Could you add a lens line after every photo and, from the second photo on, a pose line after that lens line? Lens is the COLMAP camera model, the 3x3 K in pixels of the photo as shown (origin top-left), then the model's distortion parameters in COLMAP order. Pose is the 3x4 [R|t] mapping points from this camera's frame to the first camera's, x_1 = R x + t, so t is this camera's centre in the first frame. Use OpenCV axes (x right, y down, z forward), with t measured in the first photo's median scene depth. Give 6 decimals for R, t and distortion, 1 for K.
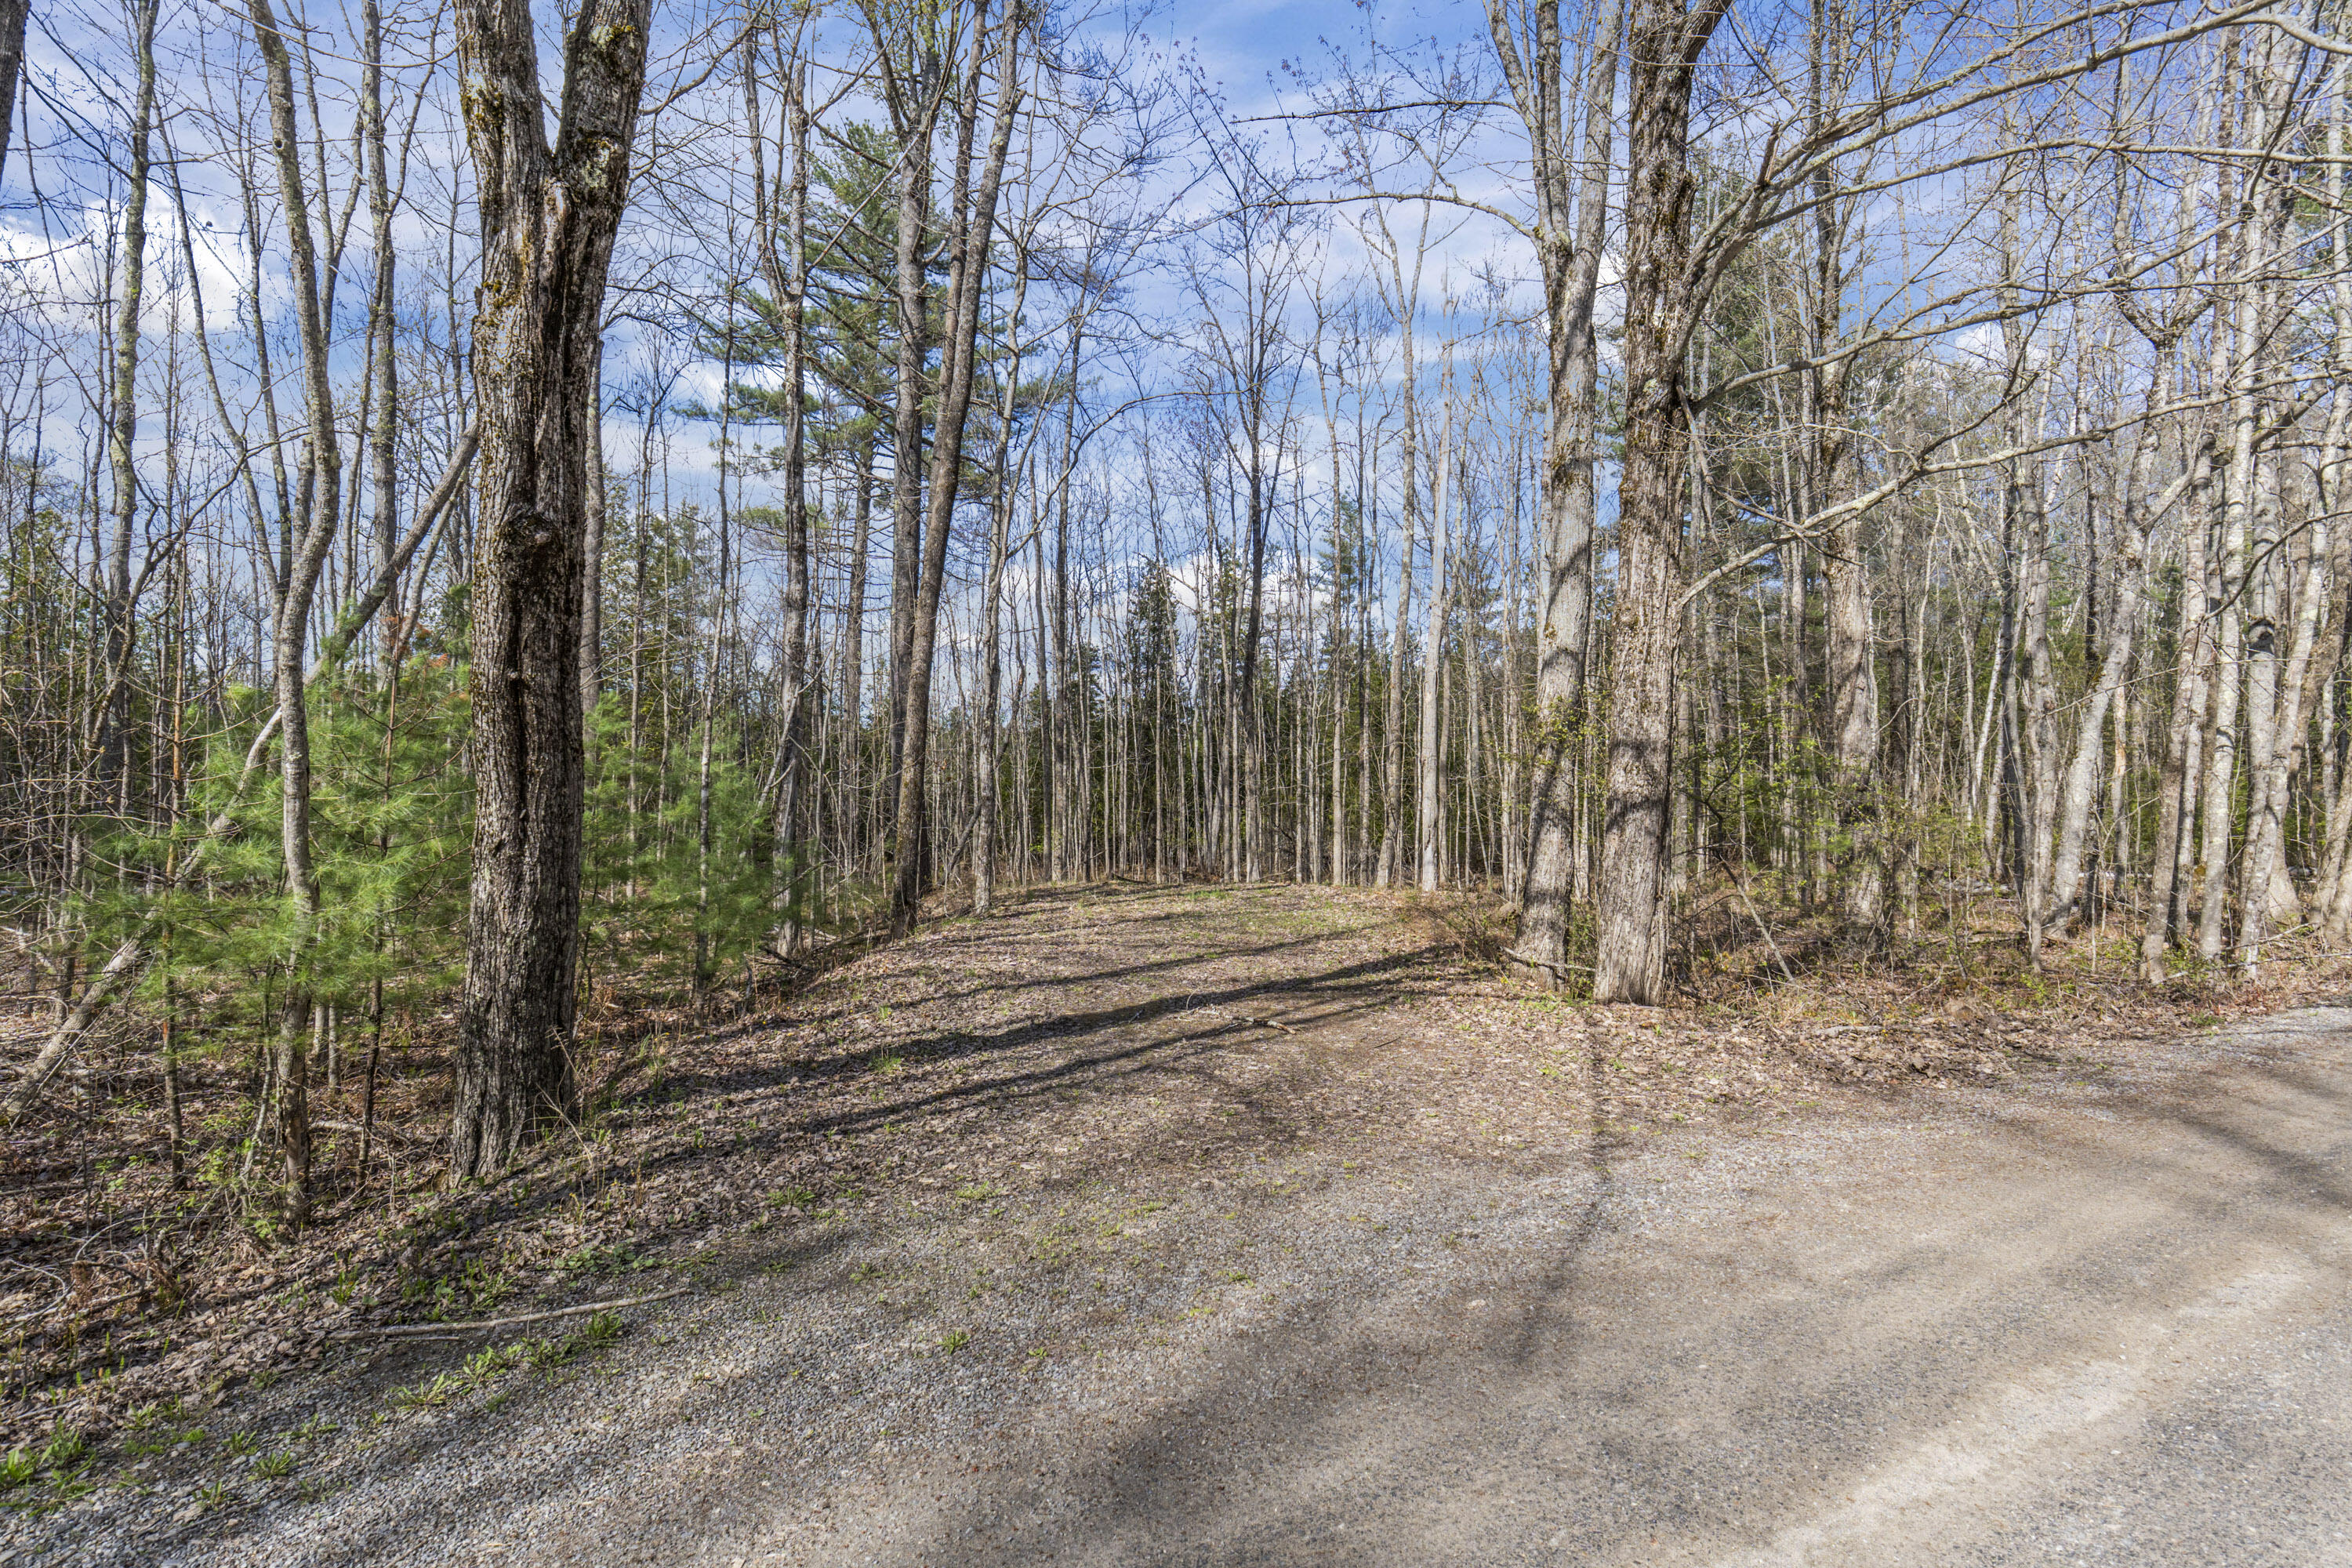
lens RADIAL K [[1134.3, 0, 1170.6], [0, 1134.3, 775.9], [0, 0, 1]] dist [0.000986, 0.000090]
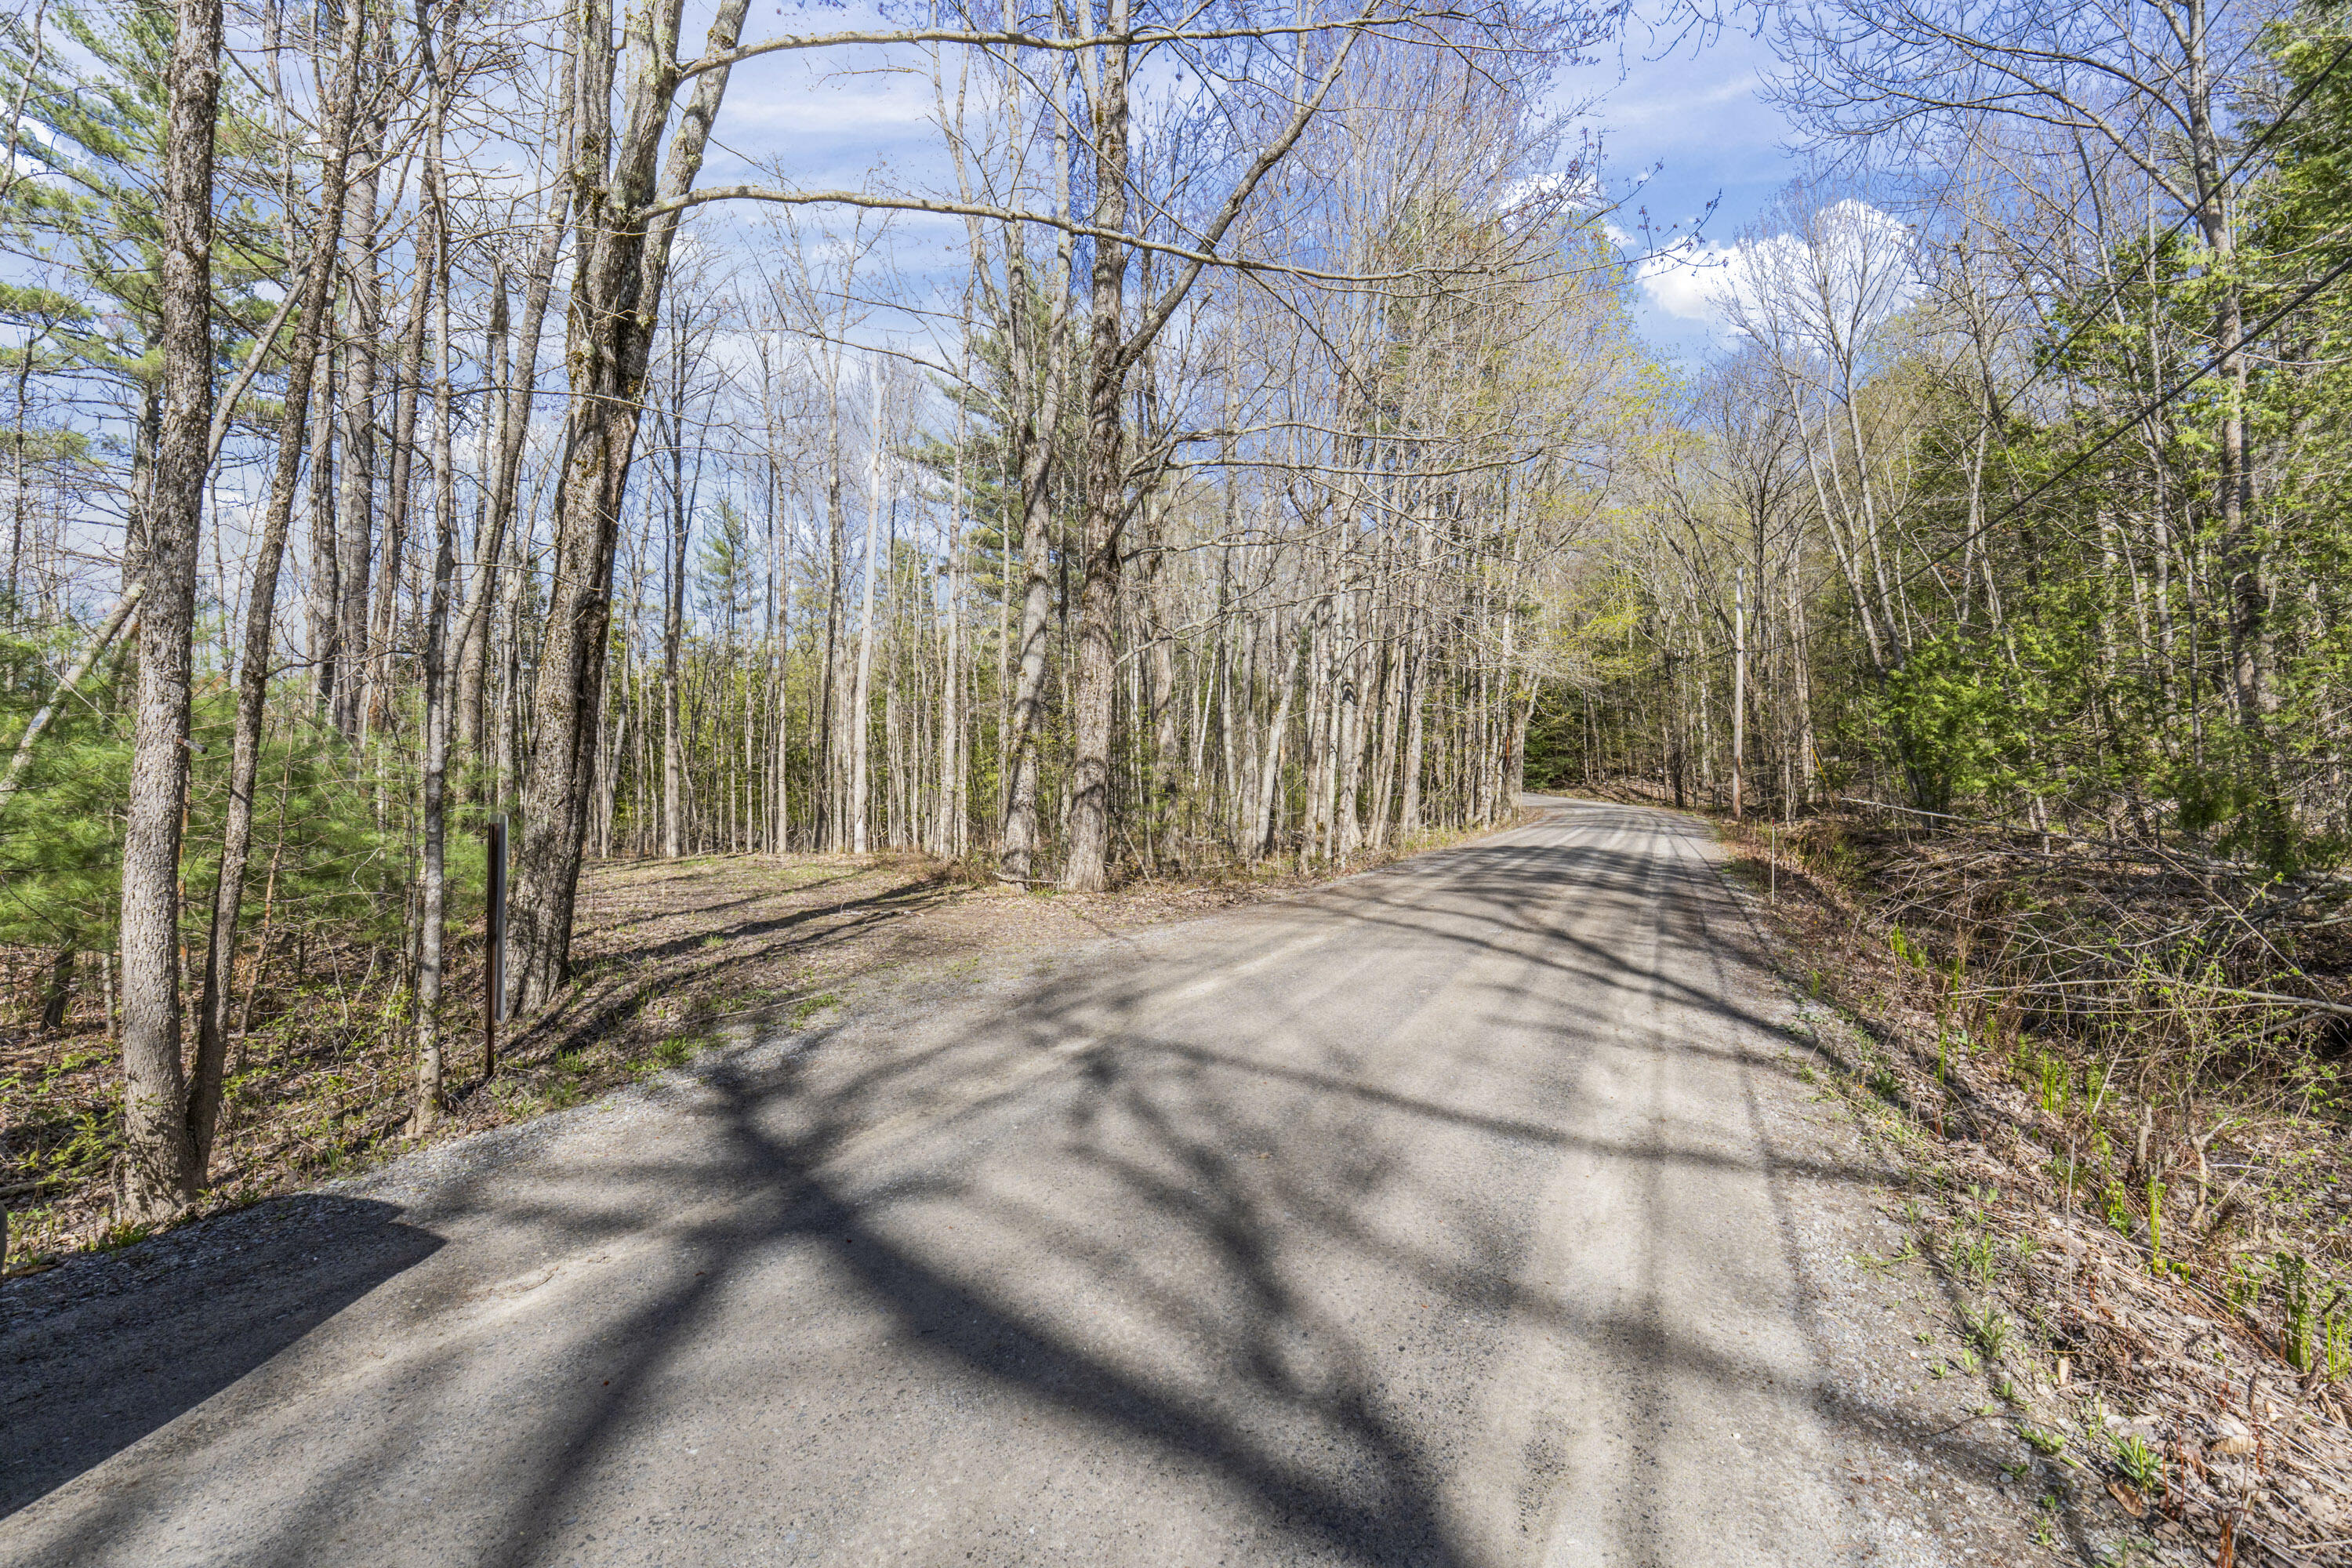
lens RADIAL K [[1153.5, 0, 1177.2], [0, 1153.5, 780.1], [0, 0, 1]] dist [0.000316, 0.000009]
pose [[0.813273, 0.003766, 0.581870, -0.334361], [-0.013040, 0.999846, 0.011754, 0.001096], [-0.581736, -0.017147, 0.813197, -0.344849]]
